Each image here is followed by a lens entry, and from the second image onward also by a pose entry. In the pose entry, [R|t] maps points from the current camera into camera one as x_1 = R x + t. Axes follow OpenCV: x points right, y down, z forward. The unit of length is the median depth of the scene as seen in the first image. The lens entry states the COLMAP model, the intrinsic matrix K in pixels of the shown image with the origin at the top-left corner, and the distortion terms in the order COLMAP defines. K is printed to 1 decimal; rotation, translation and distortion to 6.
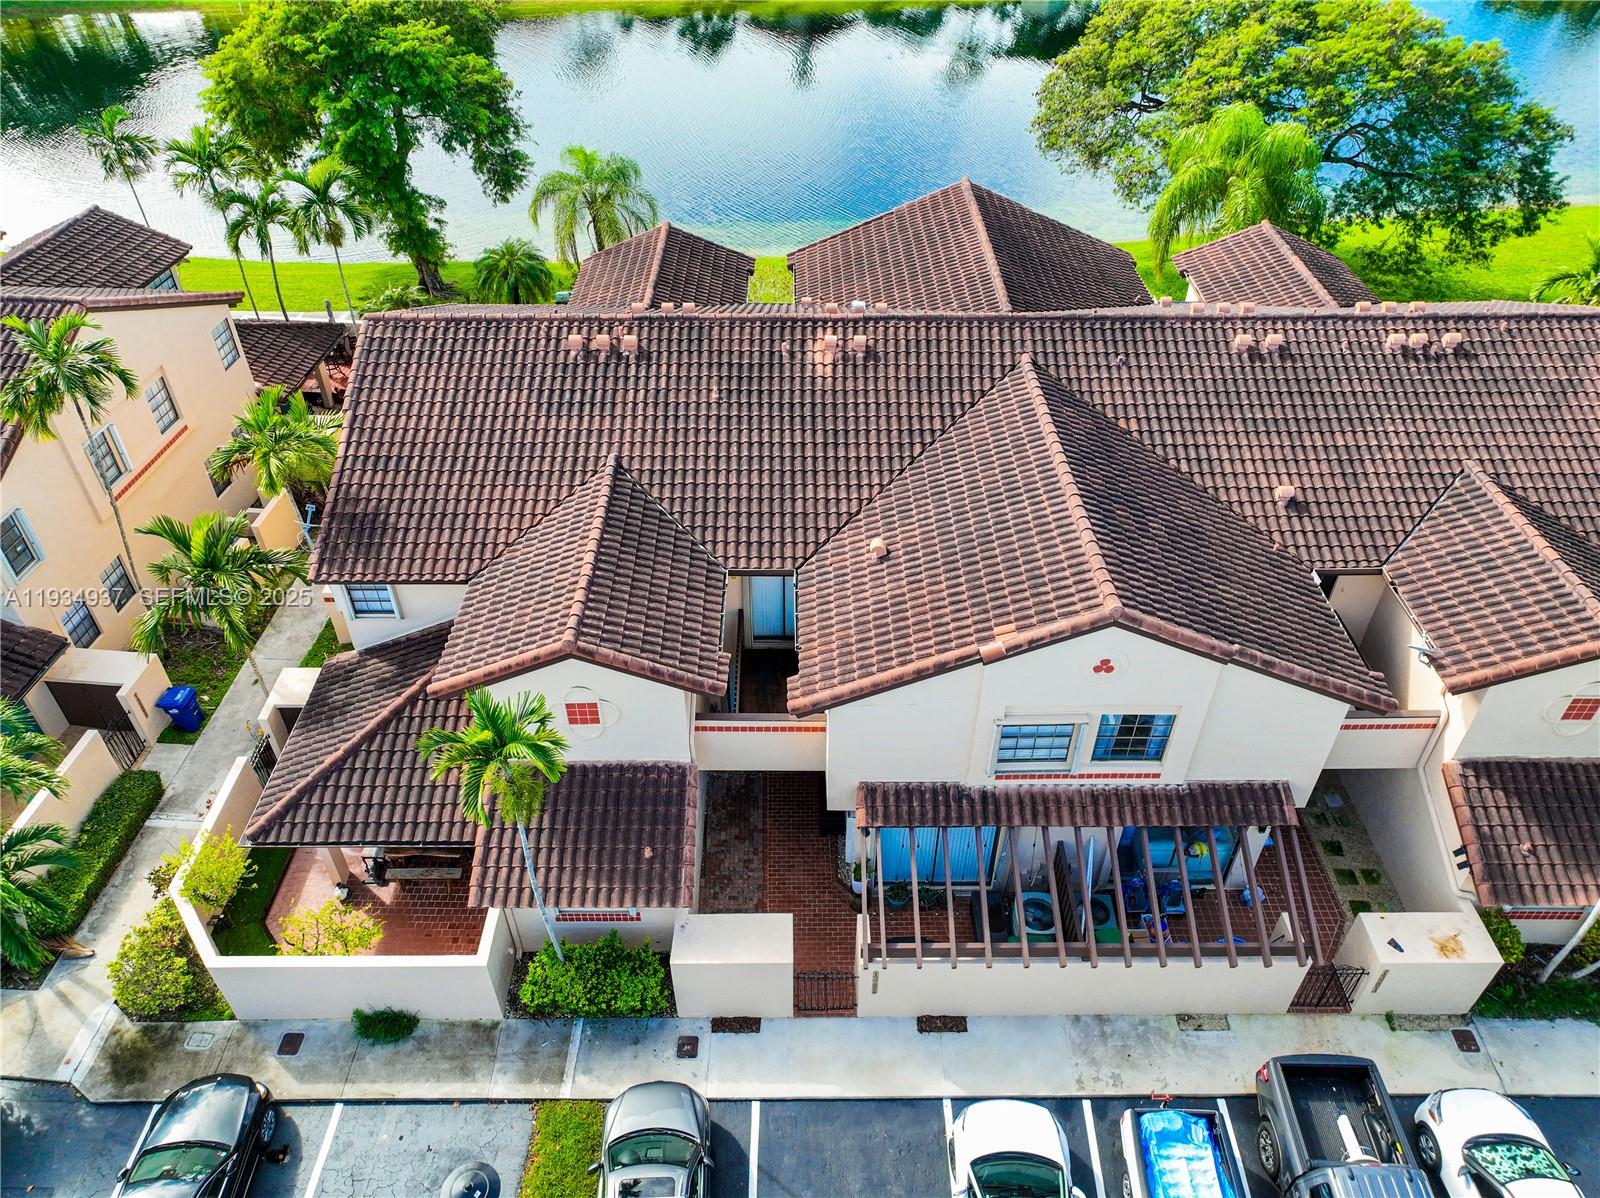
lens RADIAL K [[1100.7, 0, 792.4], [0, 1100.7, 595.1], [0, 0, 1]] dist [-0.000761, 0.001208]
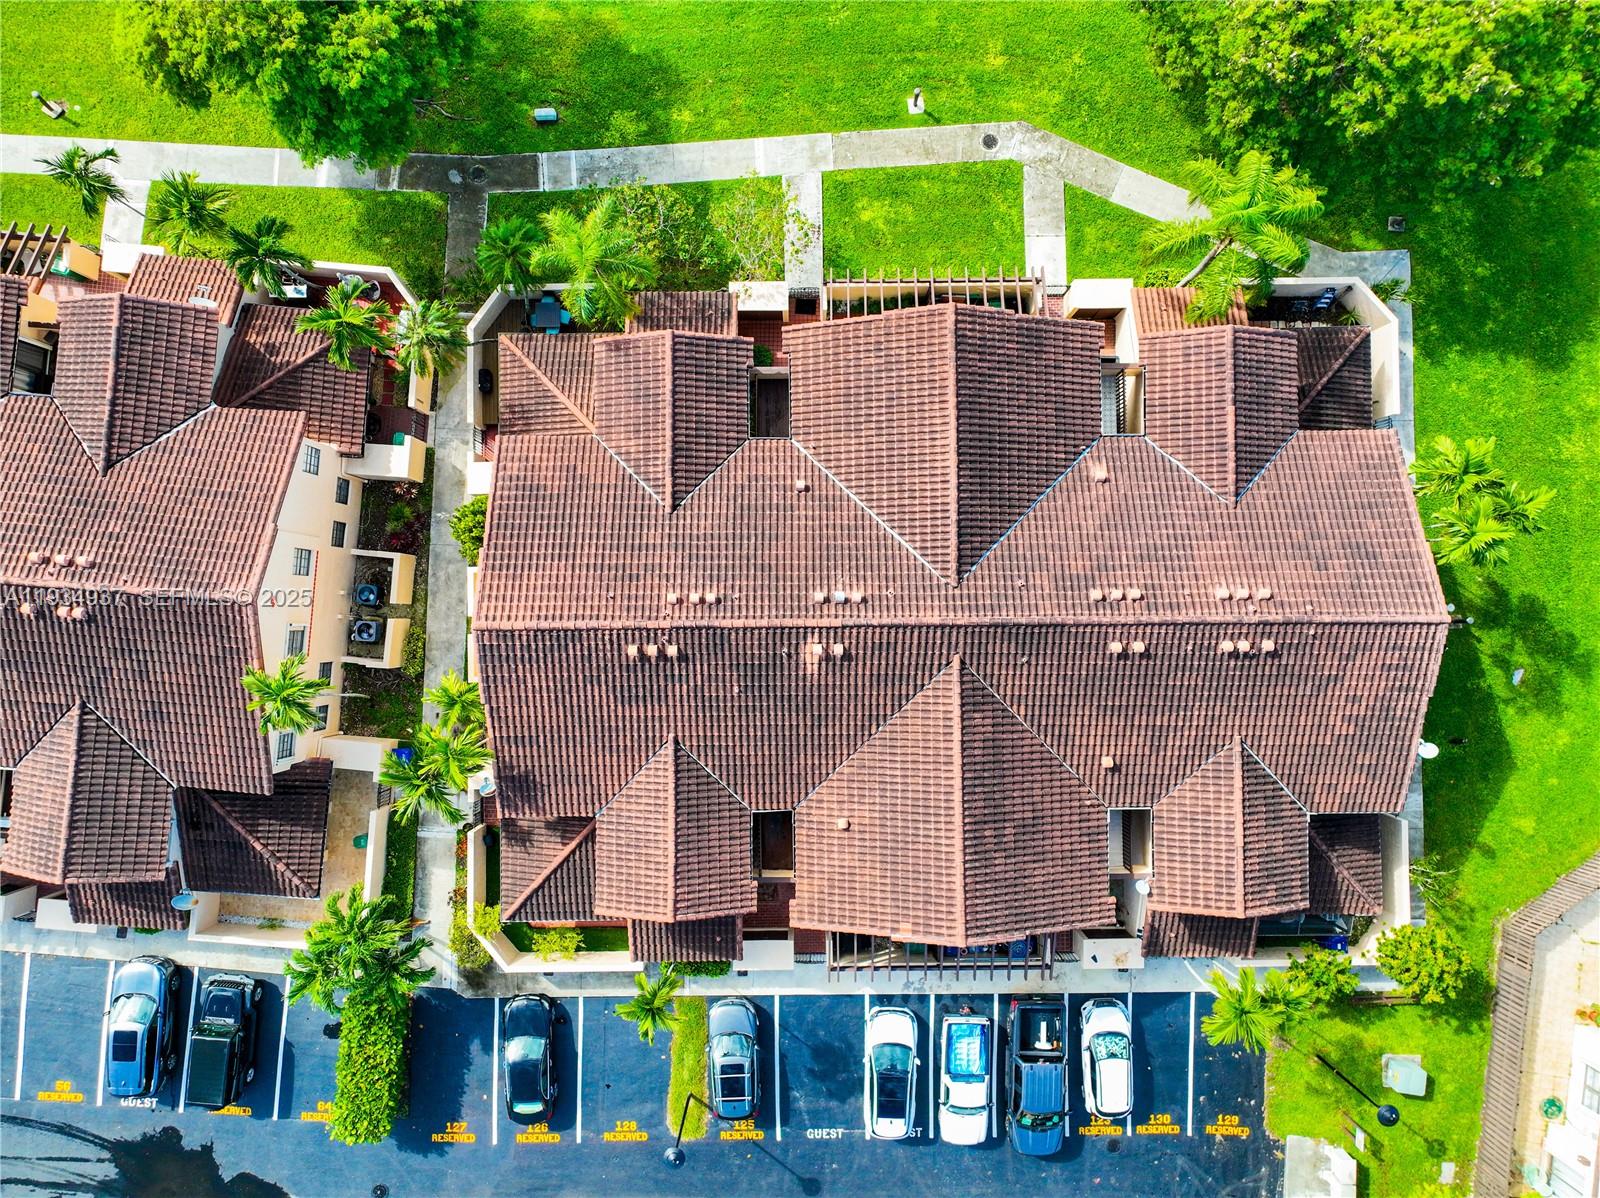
lens RADIAL K [[1138.1, 0, 800.0], [0, 1138.1, 599.0], [0, 0, 1]] dist [-0.013464, 0.034120]
pose [[0.999968, -0.005203, -0.006075, 0.022754], [0.007999, 0.654362, 0.756139, -1.380836], [0.000041, -0.756164, 0.654383, 0.116040]]
